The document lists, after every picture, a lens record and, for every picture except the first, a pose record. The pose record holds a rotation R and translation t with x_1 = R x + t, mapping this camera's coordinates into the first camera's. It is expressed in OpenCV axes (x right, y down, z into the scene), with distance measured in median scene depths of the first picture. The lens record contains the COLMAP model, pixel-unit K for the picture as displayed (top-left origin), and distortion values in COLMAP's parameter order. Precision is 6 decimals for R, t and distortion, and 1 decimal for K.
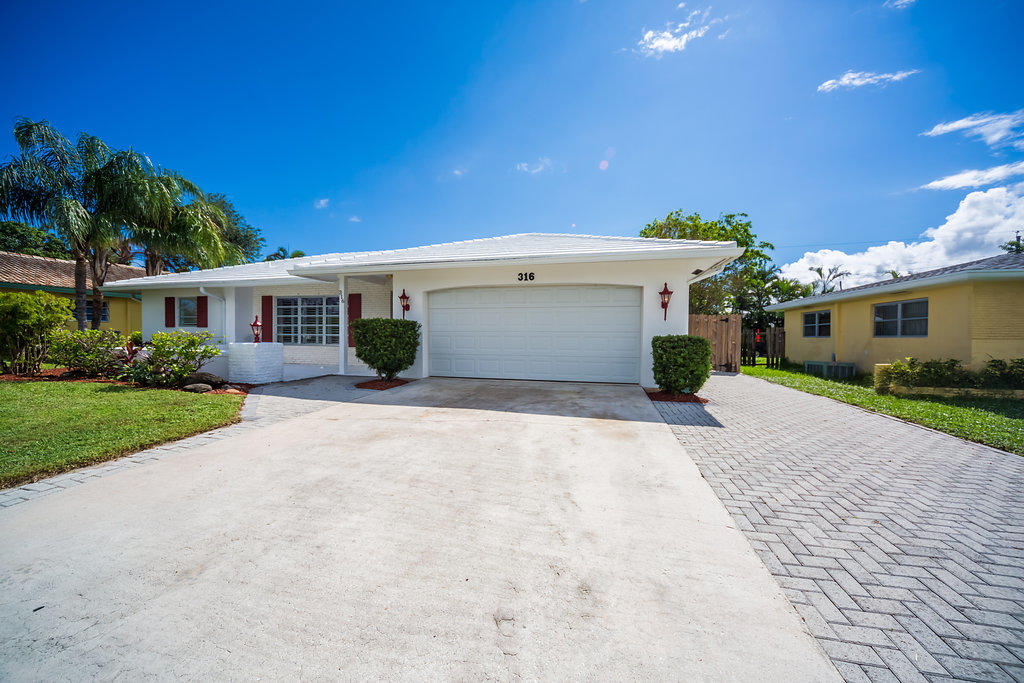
lens RADIAL K [[354.1, 0, 518.5], [0, 354.1, 331.9], [0, 0, 1]] dist [-0.000416, 0.000022]
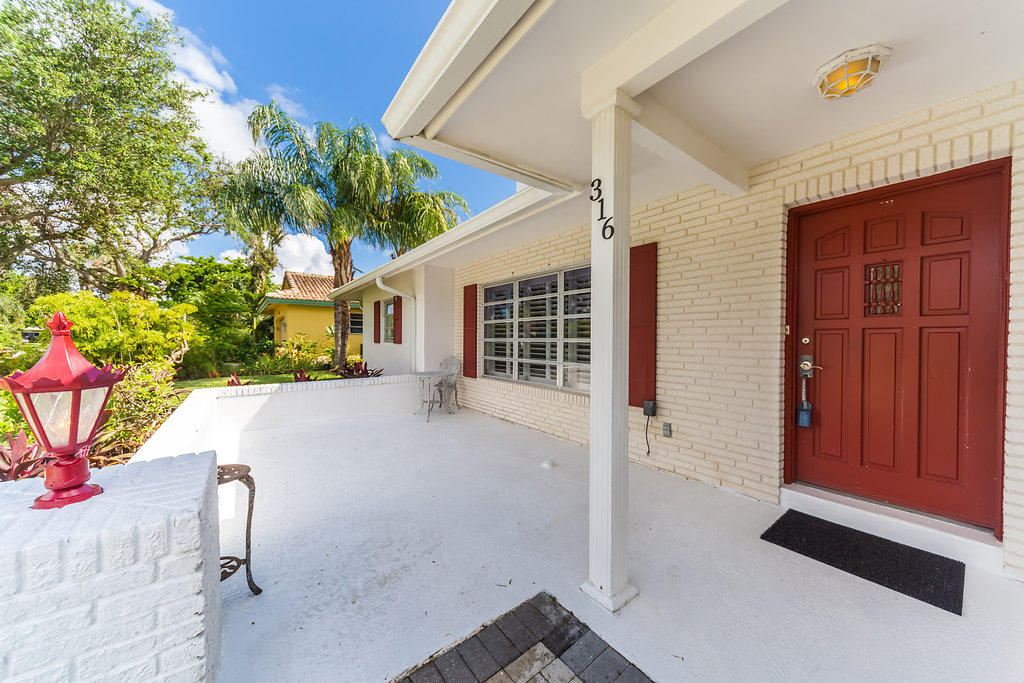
lens RADIAL K [[354.1, 0, 515.6], [0, 354.1, 341.6], [0, 0, 1]] dist [-0.000416, 0.000022]
pose [[0.774776, -0.001969, -0.632233, -0.326373], [0.008065, 0.999945, 0.006769, -0.020082], [0.632185, -0.010343, 0.774749, 0.644247]]
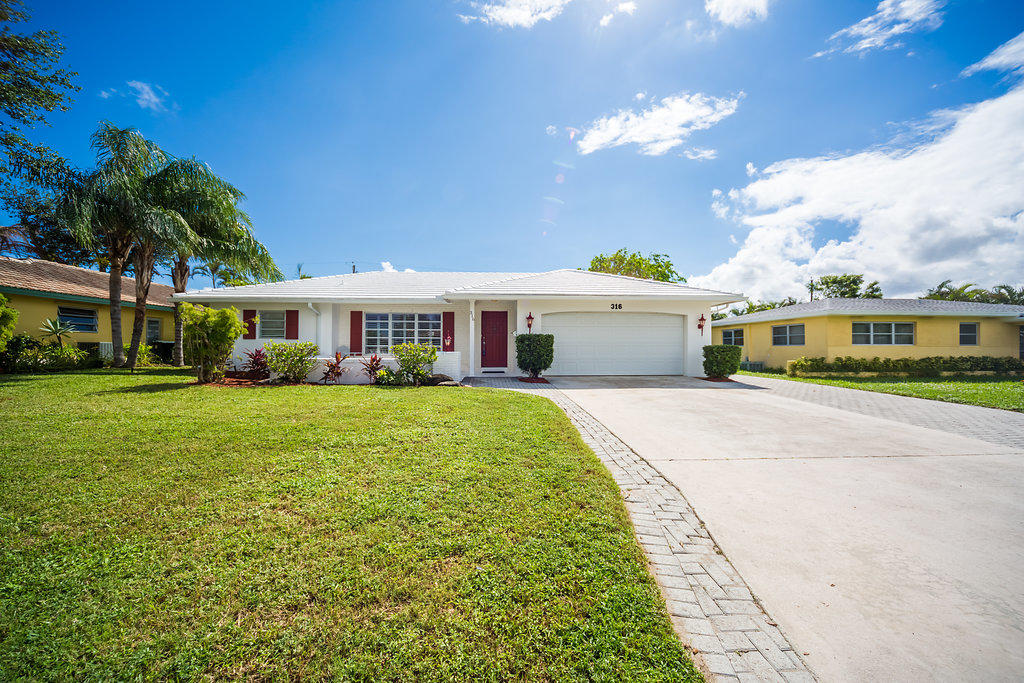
lens RADIAL K [[354.1, 0, 506.5], [0, 354.1, 343.1], [0, 0, 1]] dist [-0.000416, 0.000022]
pose [[0.960412, -0.002207, 0.278574, -0.585373], [0.001659, 0.999996, 0.002200, -0.002939], [-0.278577, -0.001651, 0.960412, -0.215368]]
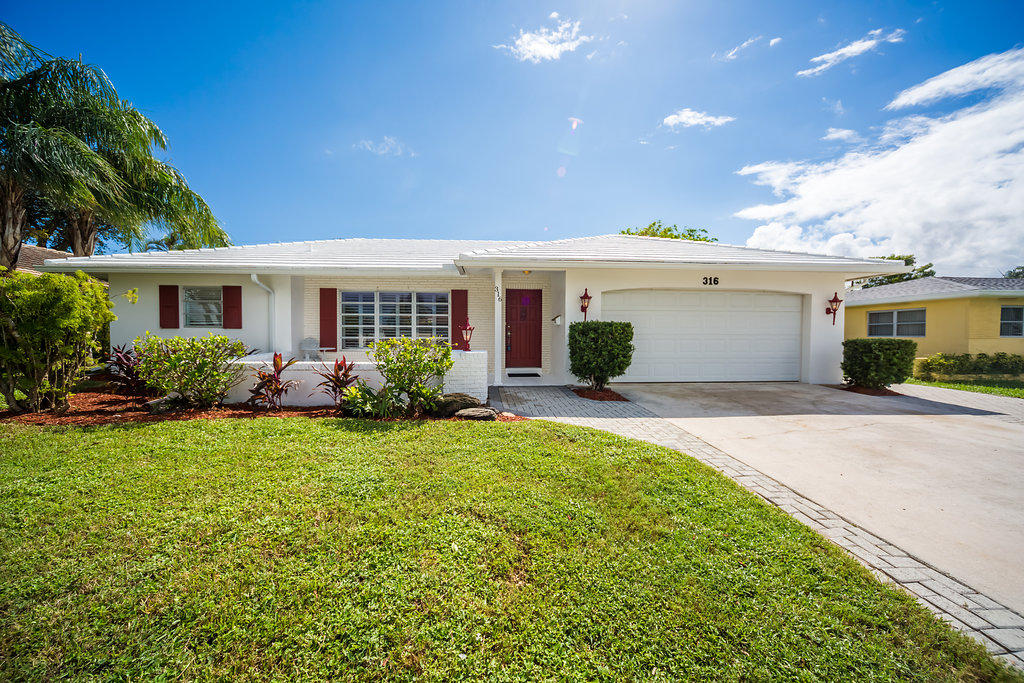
lens RADIAL K [[354.1, 0, 508.7], [0, 354.1, 345.4], [0, 0, 1]] dist [-0.000416, 0.000022]
pose [[0.957024, -0.013552, 0.289693, -0.574587], [0.000151, 0.998931, 0.046232, -0.012100], [-0.290010, -0.044201, 0.956002, 0.131723]]
